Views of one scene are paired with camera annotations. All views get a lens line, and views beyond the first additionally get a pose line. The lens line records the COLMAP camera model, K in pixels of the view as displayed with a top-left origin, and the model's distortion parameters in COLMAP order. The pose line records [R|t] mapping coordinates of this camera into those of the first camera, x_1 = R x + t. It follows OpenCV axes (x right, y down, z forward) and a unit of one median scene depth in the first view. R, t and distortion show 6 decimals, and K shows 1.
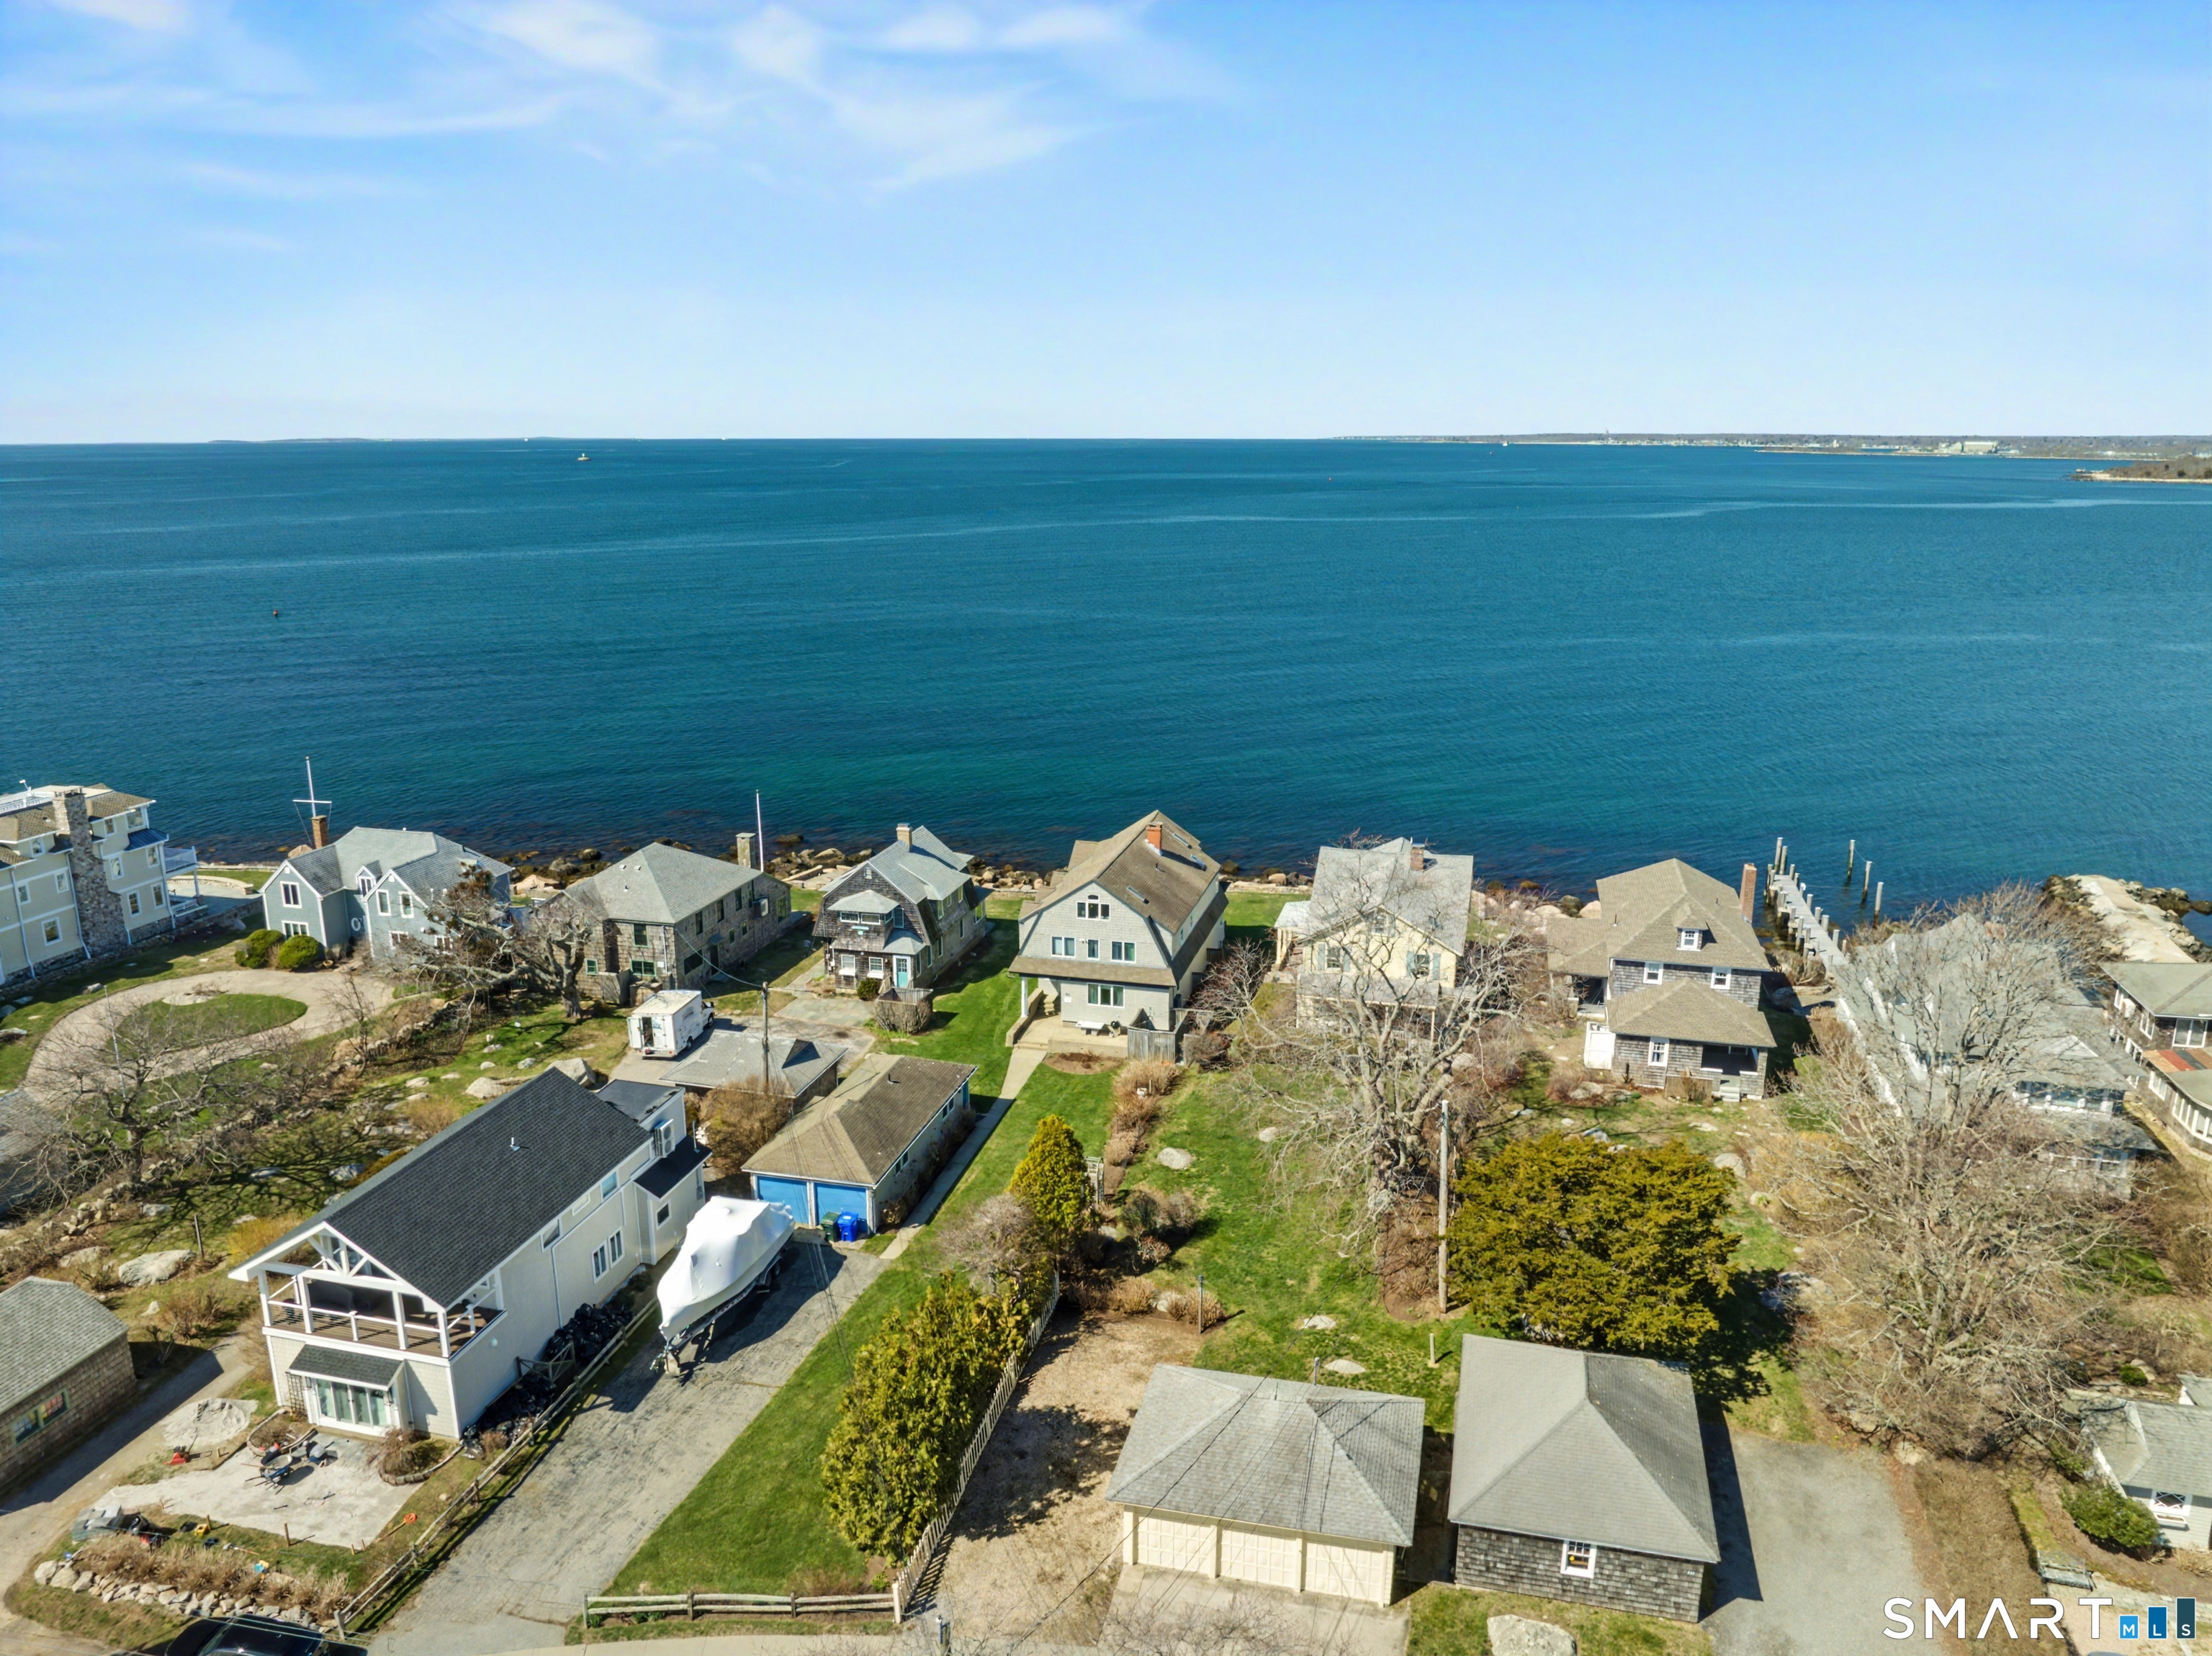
lens RADIAL K [[1560.7, 0, 1107.6], [0, 1560.7, 826.1], [0, 0, 1]] dist [-0.003755, -0.067889]
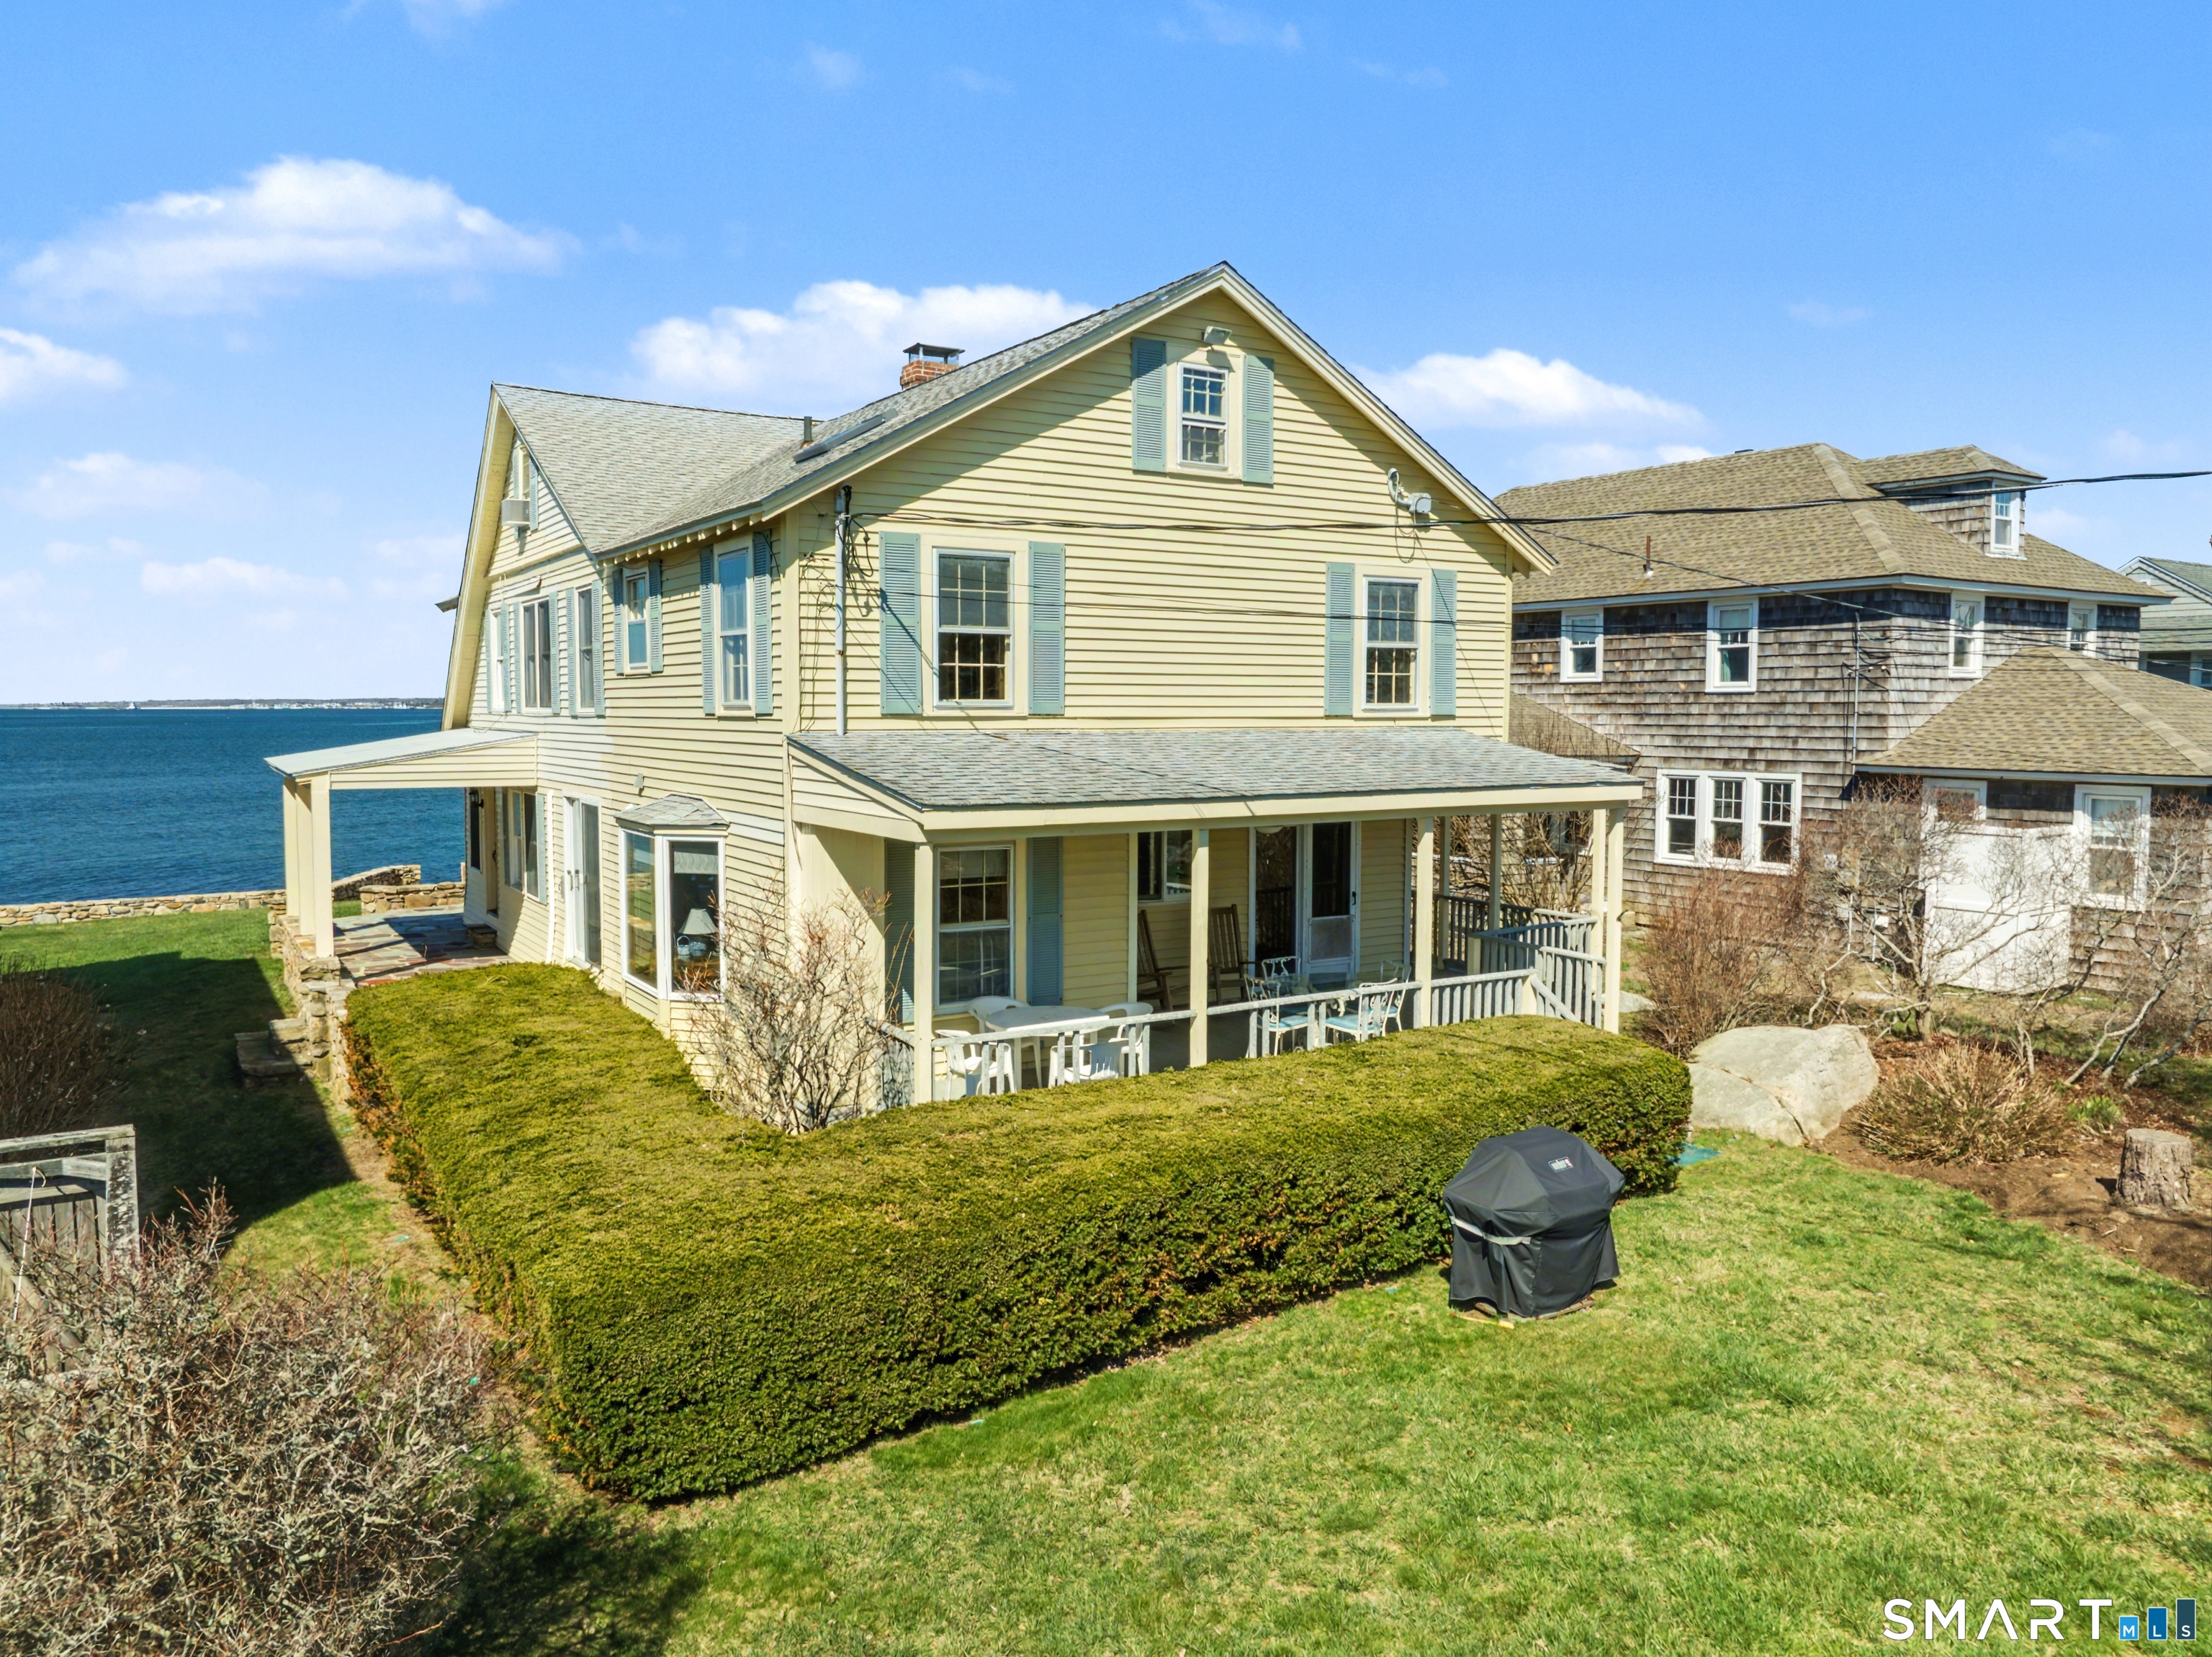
lens RADIAL K [[1552.8, 0, 1096.9], [0, 1552.8, 828.6], [0, 0, 1]] dist [-0.034881, -0.000900]
pose [[0.692028, -0.055235, 0.719755, 0.052518], [0.174538, 0.980288, -0.092586, 0.161118], [-0.700453, 0.189697, 0.688027, 1.180584]]
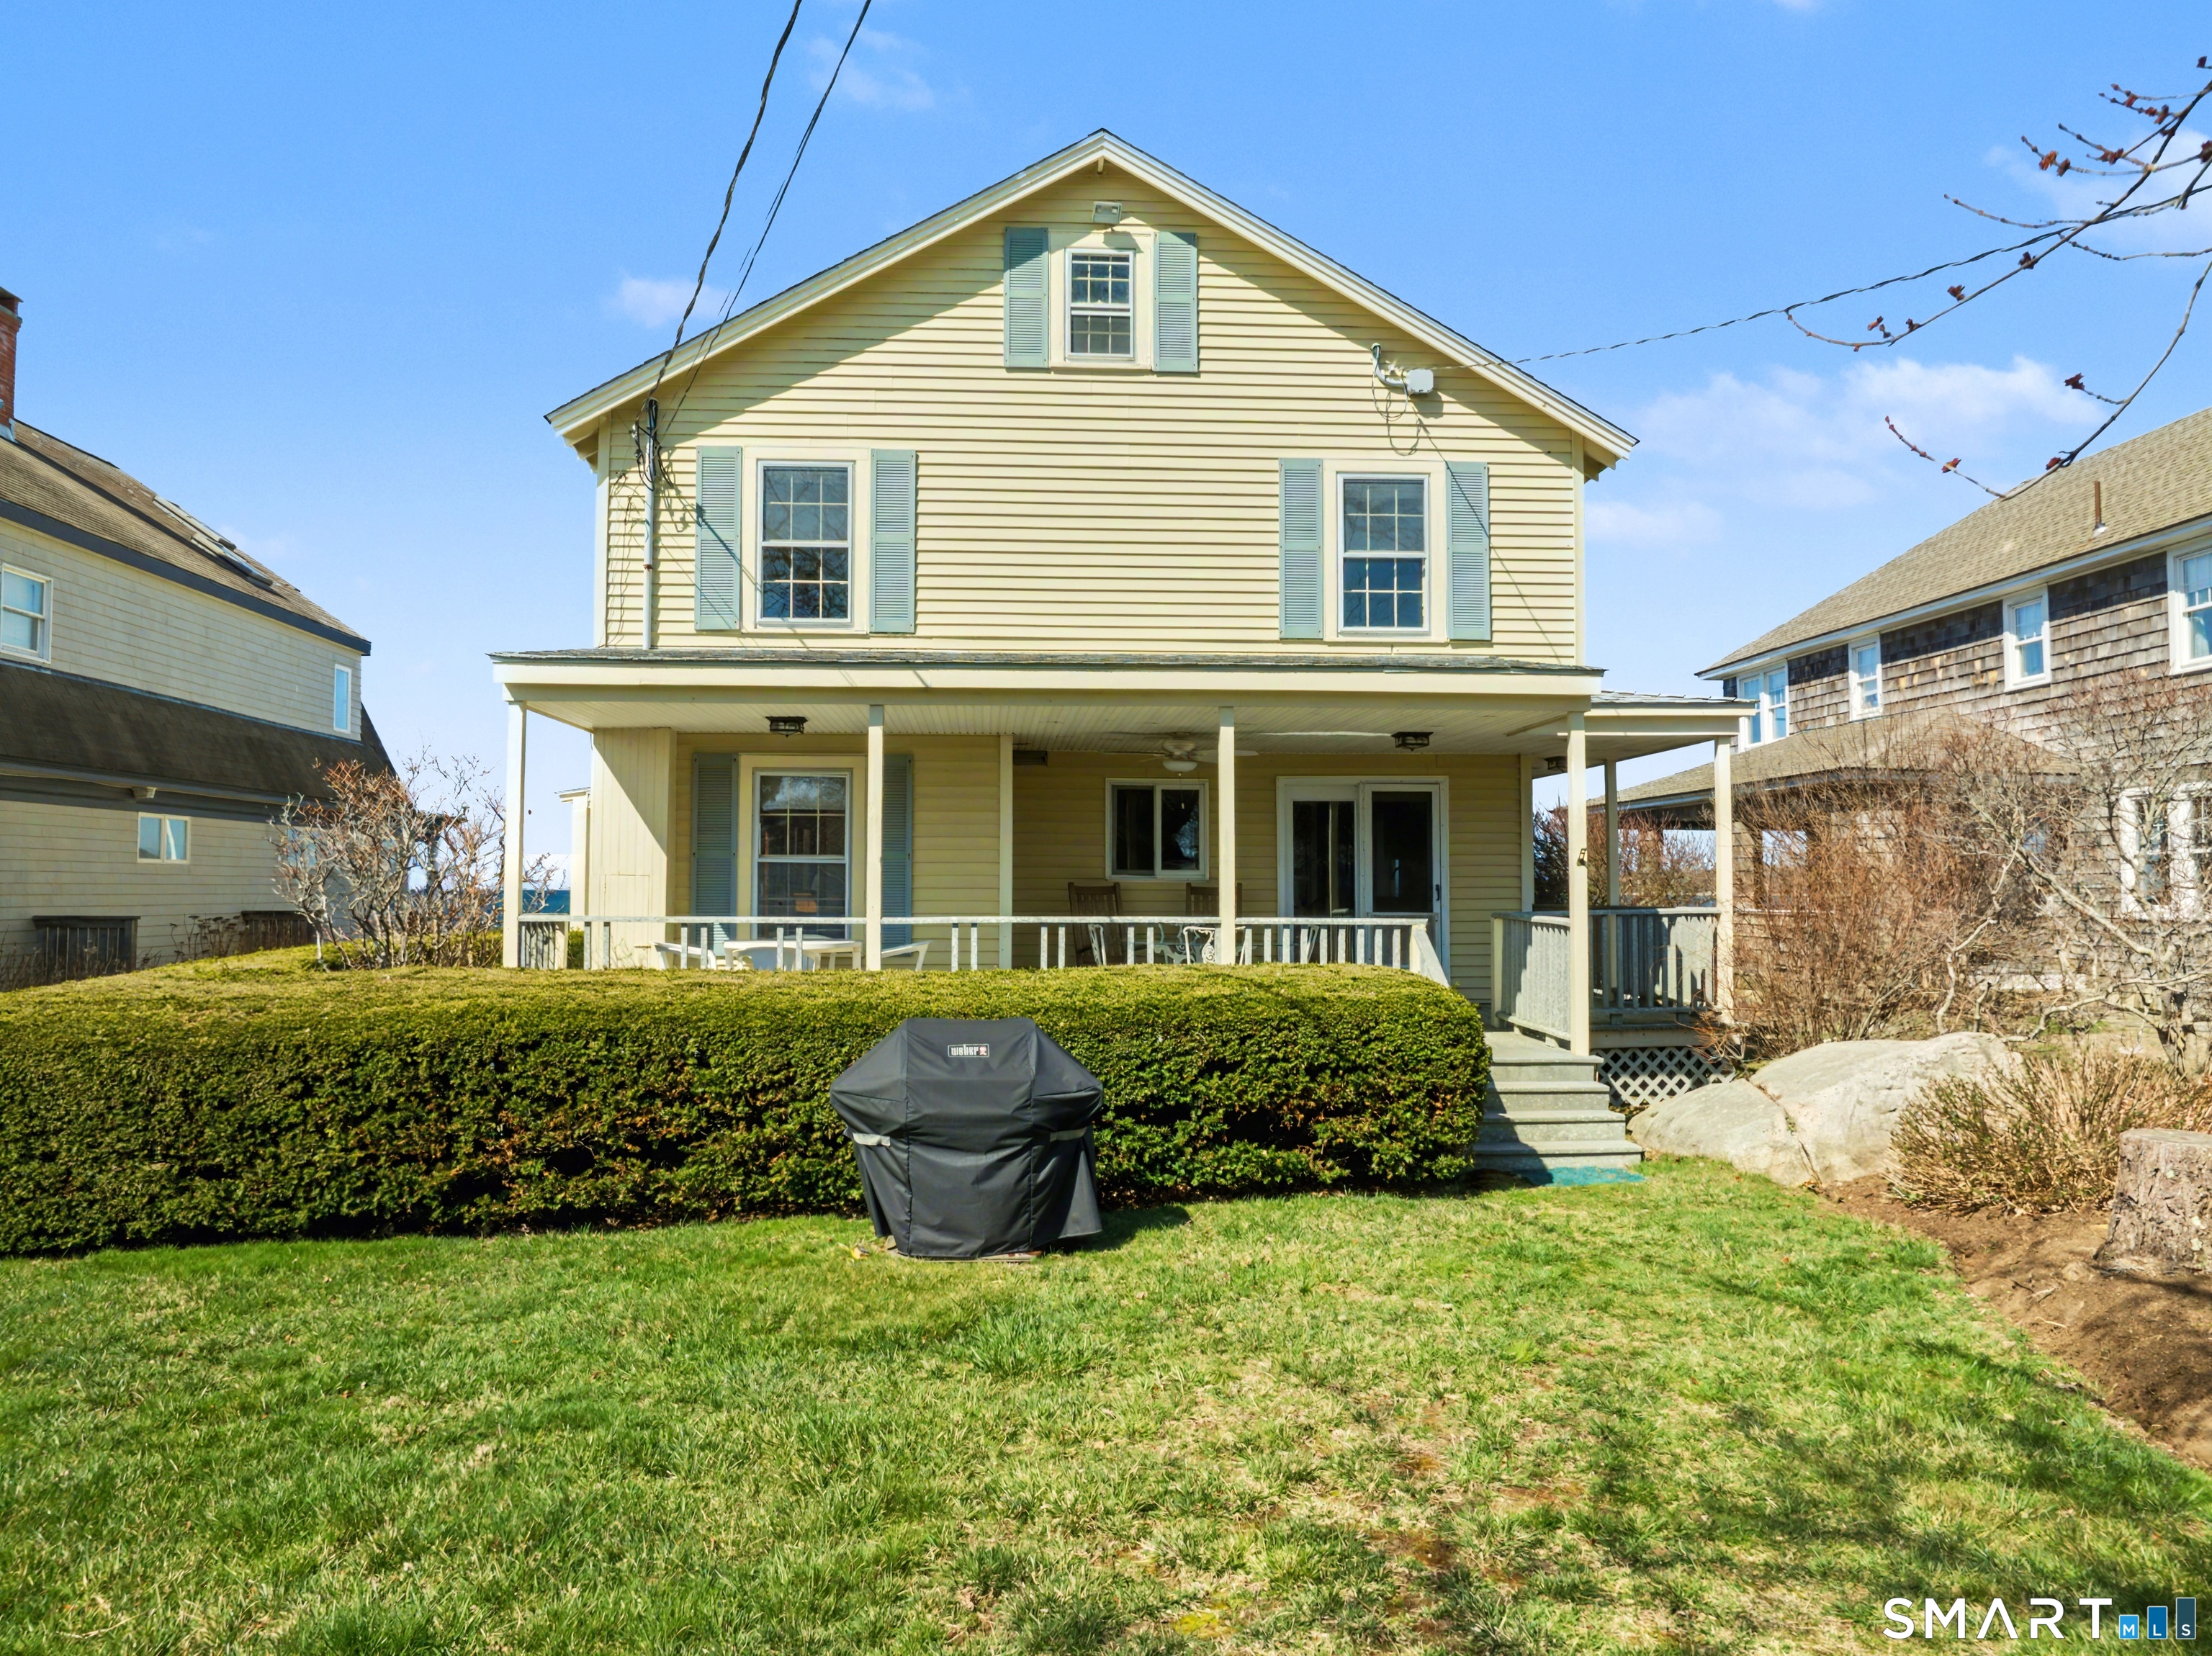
lens RADIAL K [[1552.7, 0, 1096.9], [0, 1552.7, 828.1], [0, 0, 1]] dist [-0.034881, -0.000900]
pose [[0.950652, 0.013031, 0.309985, 0.167276], [0.074646, 0.960163, -0.269285, 0.203411], [-0.301146, 0.279136, 0.911808, 1.149653]]
